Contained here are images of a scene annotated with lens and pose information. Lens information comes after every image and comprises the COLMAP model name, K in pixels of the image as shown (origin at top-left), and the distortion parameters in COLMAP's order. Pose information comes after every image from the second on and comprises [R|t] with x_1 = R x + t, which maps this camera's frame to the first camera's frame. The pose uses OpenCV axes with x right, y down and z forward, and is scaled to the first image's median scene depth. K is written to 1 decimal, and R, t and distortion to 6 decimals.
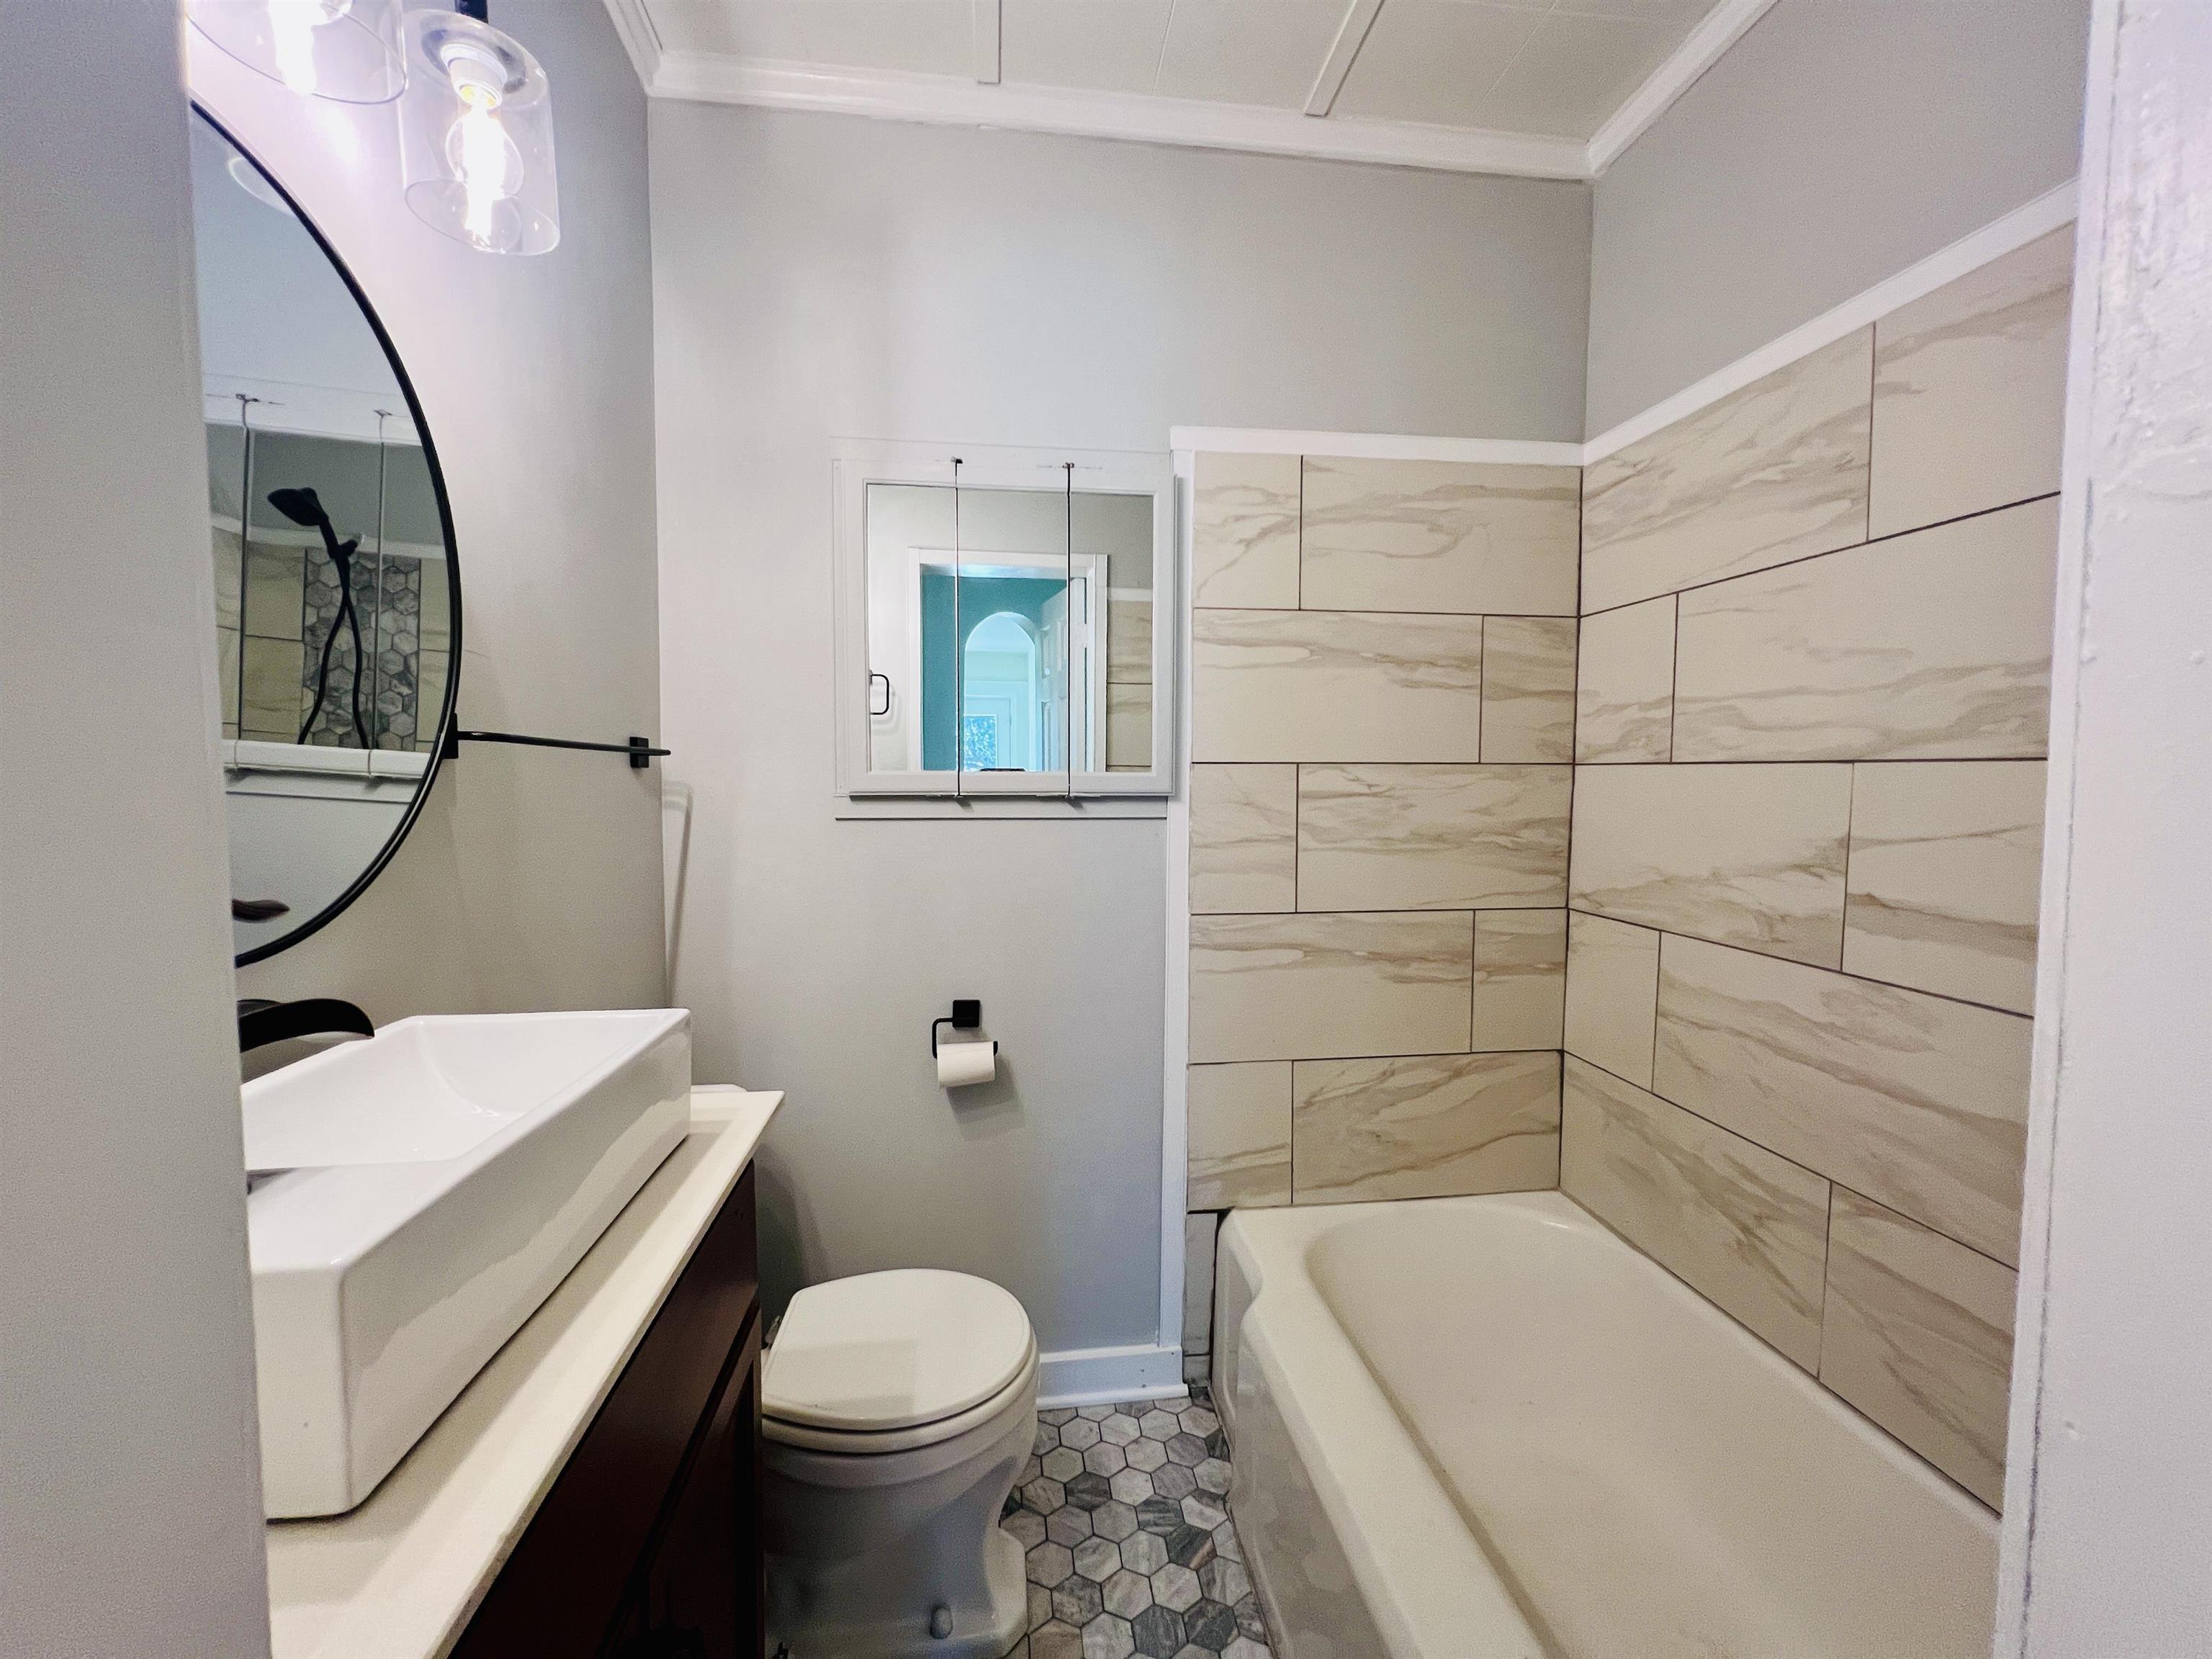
lens RADIAL K [[882.8, 0, 1104.6], [0, 882.8, 823.2], [0, 0, 1]] dist [-0.003739, -0.000938]
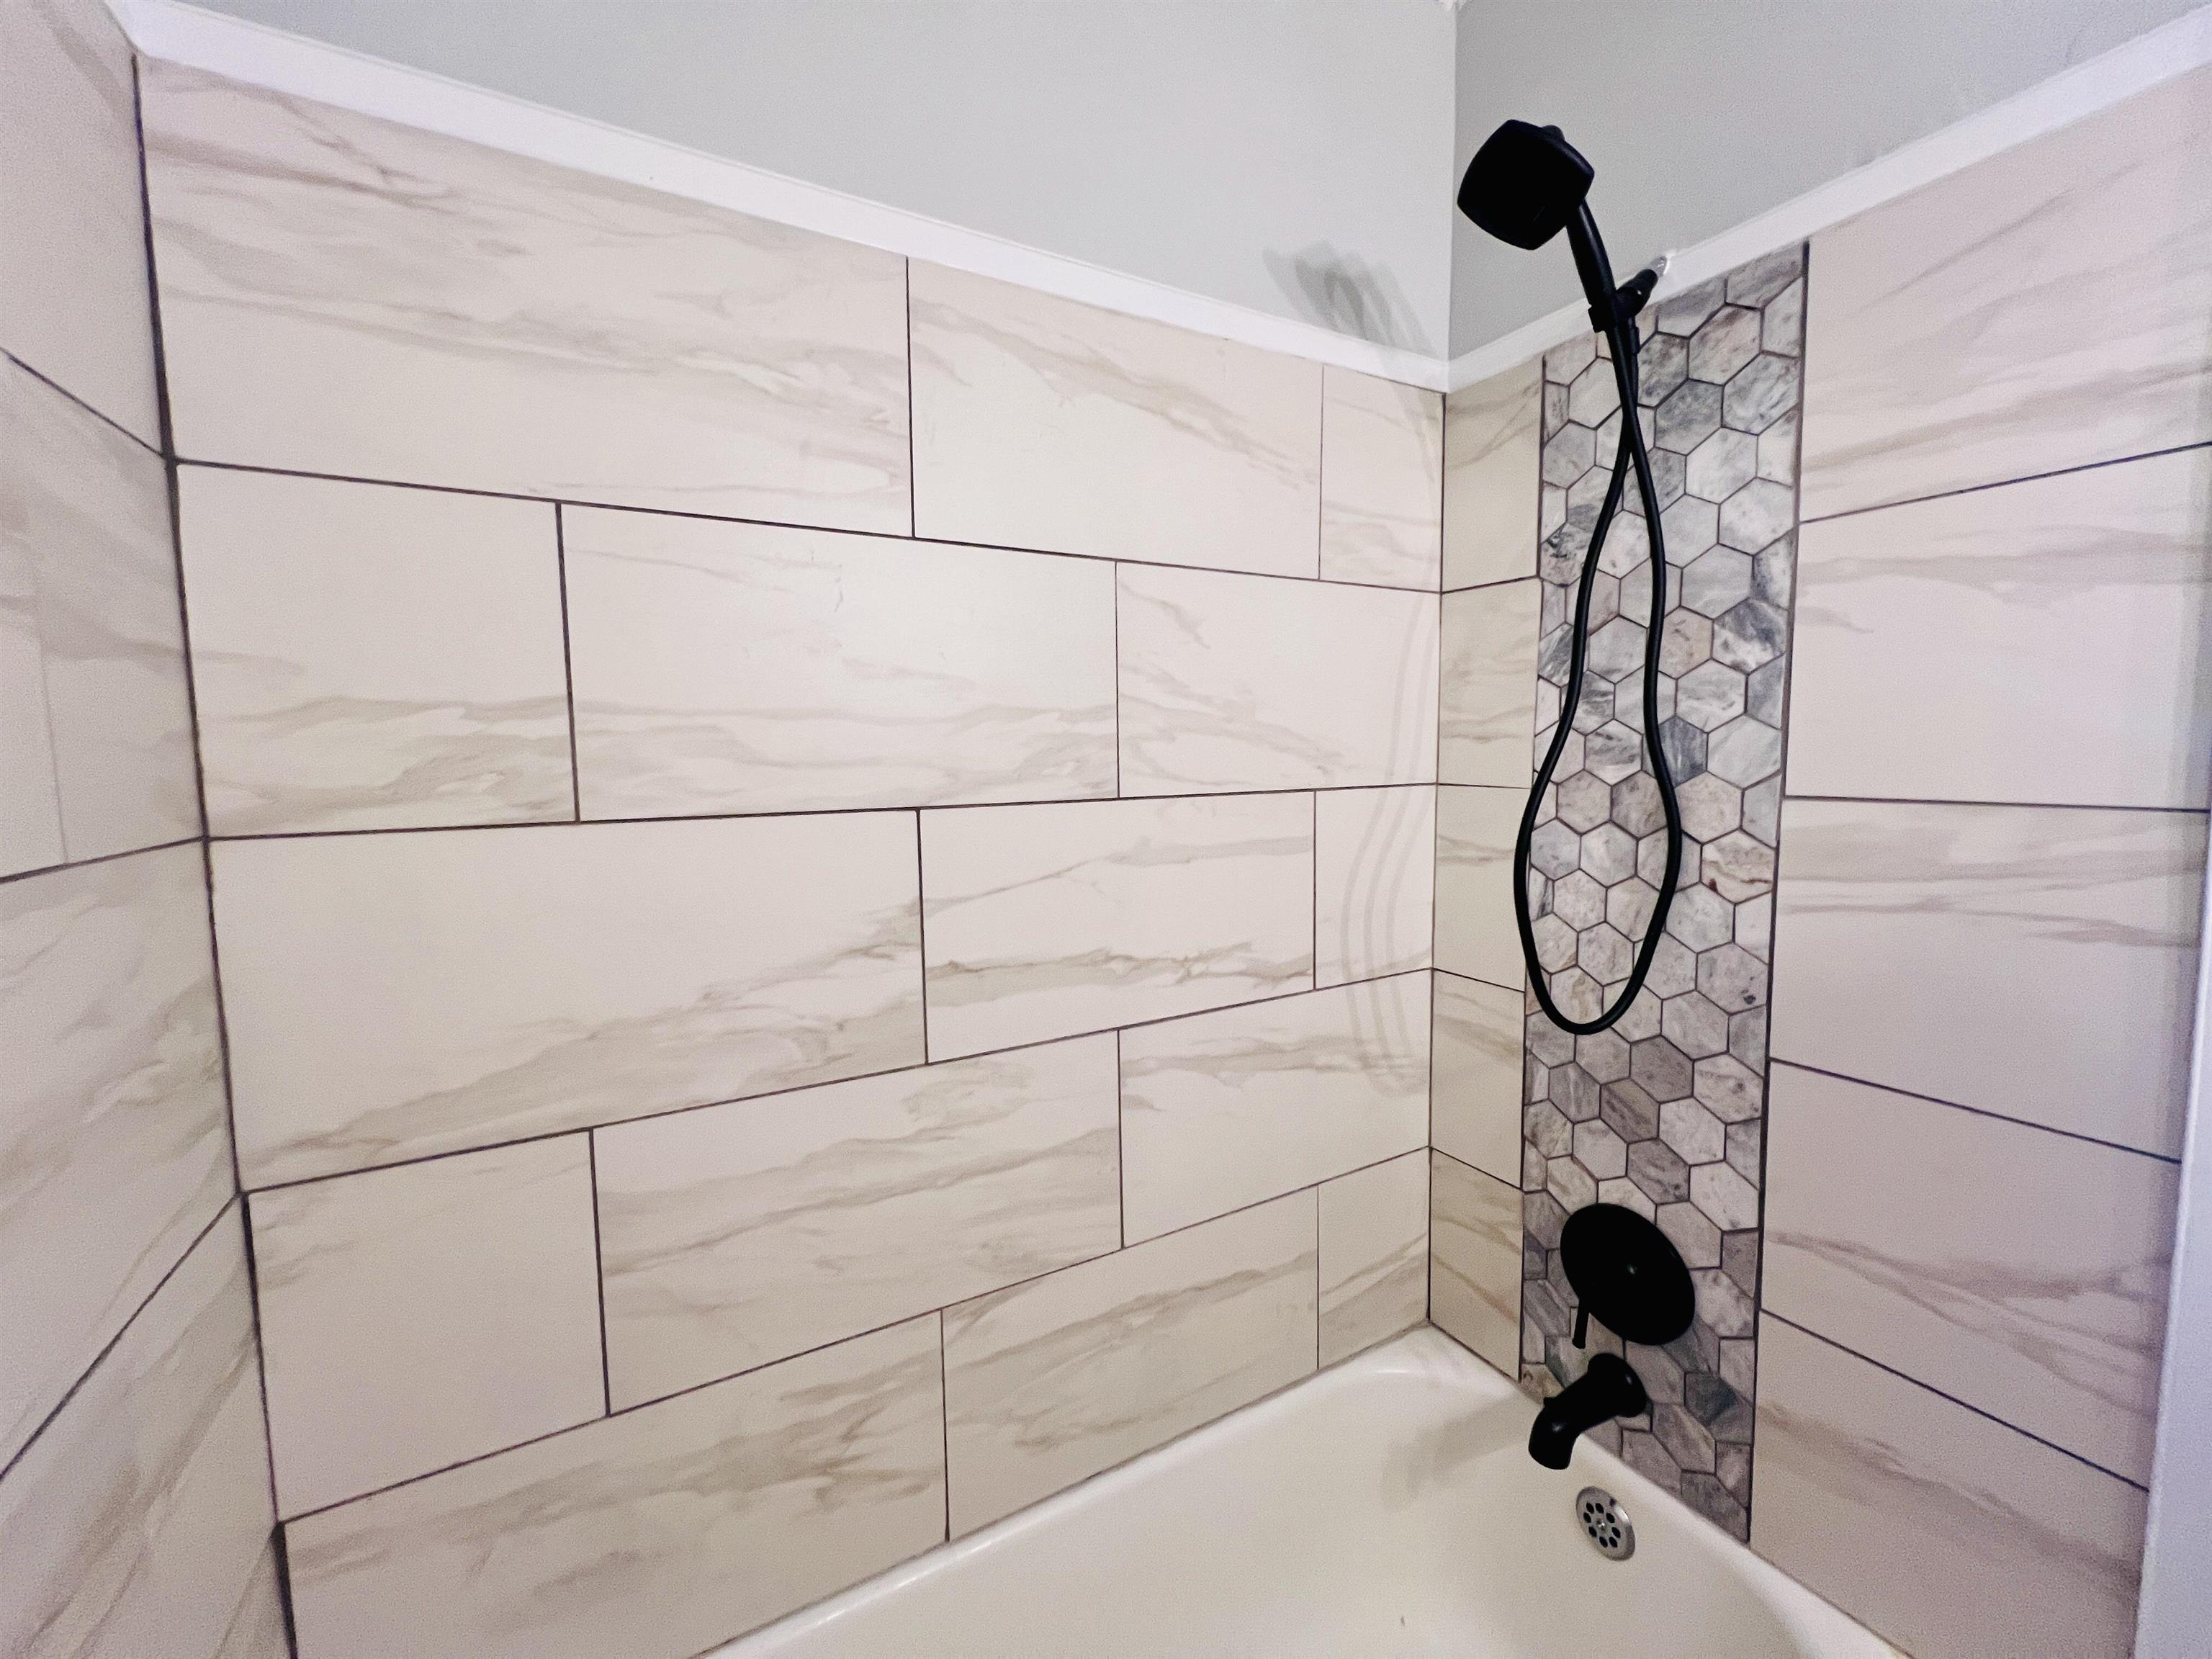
lens RADIAL K [[882.8, 0, 1105.6], [0, 882.8, 825.2], [0, 0, 1]] dist [-0.003739, -0.000938]
pose [[-0.368294, -0.077745, 0.926453, 0.027715], [0.065888, 0.991809, 0.109422, -0.118659], [-0.927372, 0.101342, -0.360155, 1.017522]]
